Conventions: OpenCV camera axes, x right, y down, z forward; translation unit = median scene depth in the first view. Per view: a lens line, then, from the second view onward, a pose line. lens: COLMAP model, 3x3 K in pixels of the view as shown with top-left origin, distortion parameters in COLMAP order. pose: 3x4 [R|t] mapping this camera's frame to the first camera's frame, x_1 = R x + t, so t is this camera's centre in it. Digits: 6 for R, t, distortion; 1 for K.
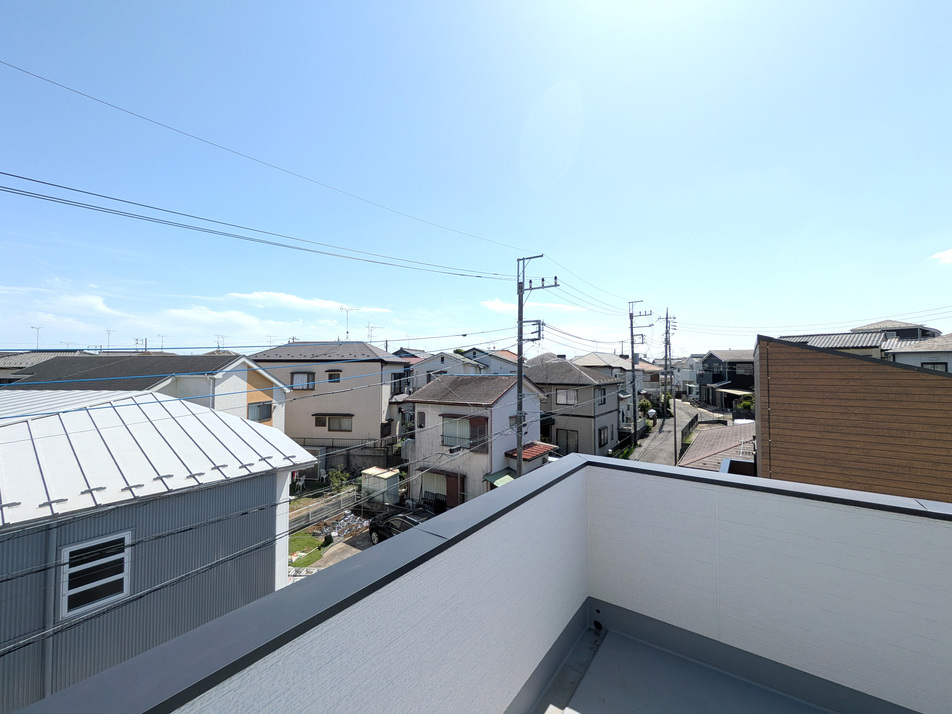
lens RADIAL K [[377.3, 0, 478.5], [0, 377.3, 358.6], [0, 0, 1]] dist [-0.000893, -0.000085]
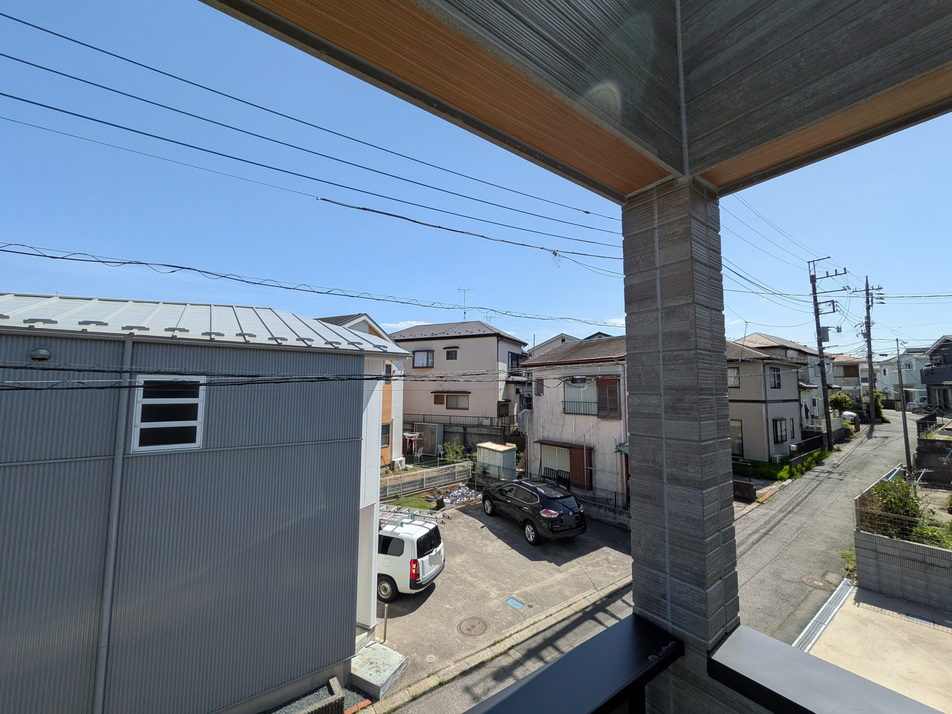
lens RADIAL K [[377.3, 0, 476.7], [0, 377.3, 354.0], [0, 0, 1]] dist [-0.000893, -0.000085]
pose [[0.947880, -0.025554, -0.317602, -0.005735], [0.005722, 0.997983, -0.063218, 0.112855], [0.318577, 0.058105, 0.946115, 0.085165]]
